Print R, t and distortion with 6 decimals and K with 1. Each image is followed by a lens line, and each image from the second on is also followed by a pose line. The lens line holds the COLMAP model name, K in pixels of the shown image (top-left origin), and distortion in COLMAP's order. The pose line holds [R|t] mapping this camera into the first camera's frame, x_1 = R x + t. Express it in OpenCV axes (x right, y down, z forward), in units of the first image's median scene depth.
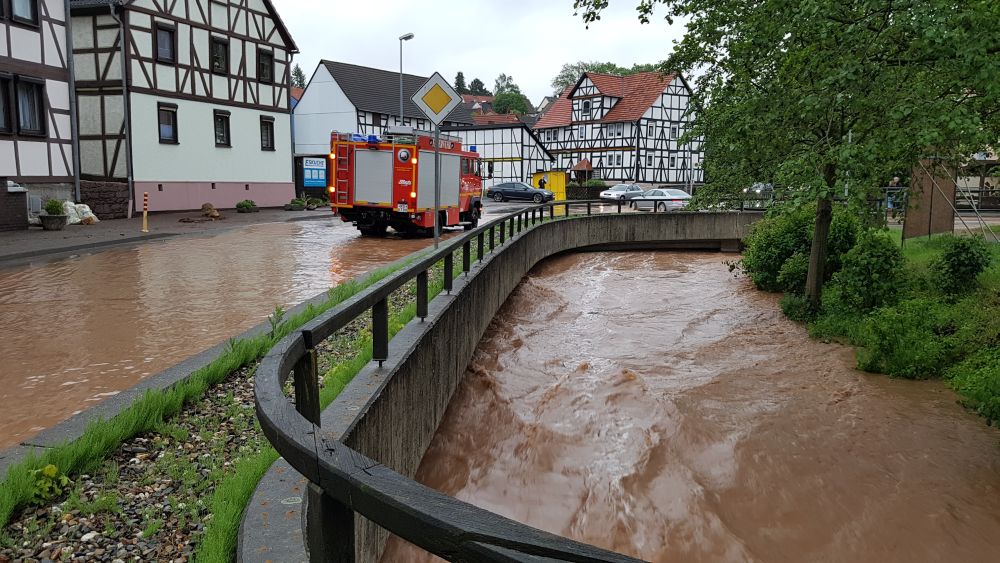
lens RADIAL K [[776.2, 0, 500.0], [0, 776.2, 281.5], [0, 0, 1]] dist [0.085732, -0.156444]
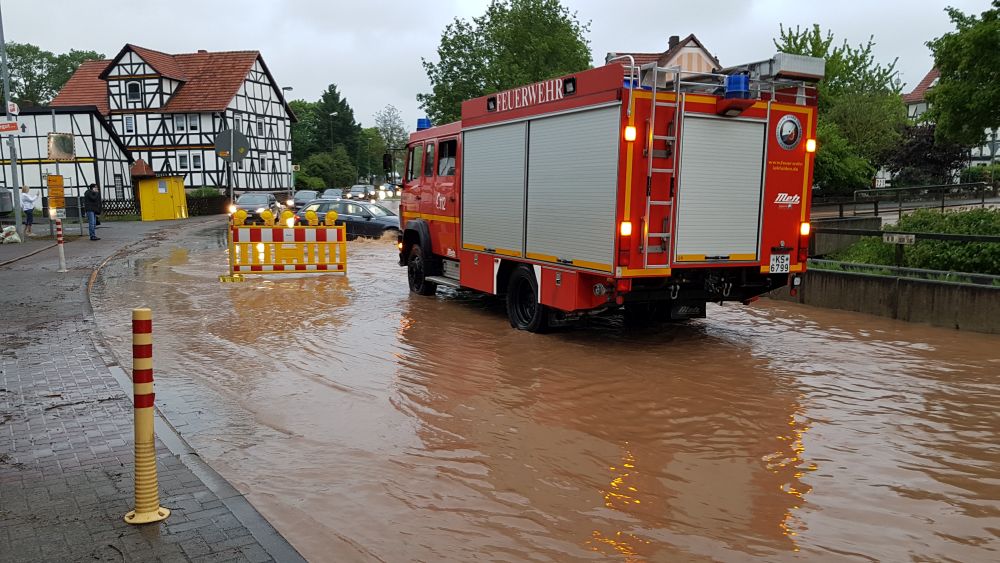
lens RADIAL K [[776.2, 0, 500.0], [0, 776.2, 281.5], [0, 0, 1]] dist [0.085732, -0.156444]
pose [[0.751449, -0.102434, 0.651791, -0.140065], [0.106428, 0.993757, 0.033476, -0.032073], [-0.651151, 0.044214, 0.757659, 0.221938]]
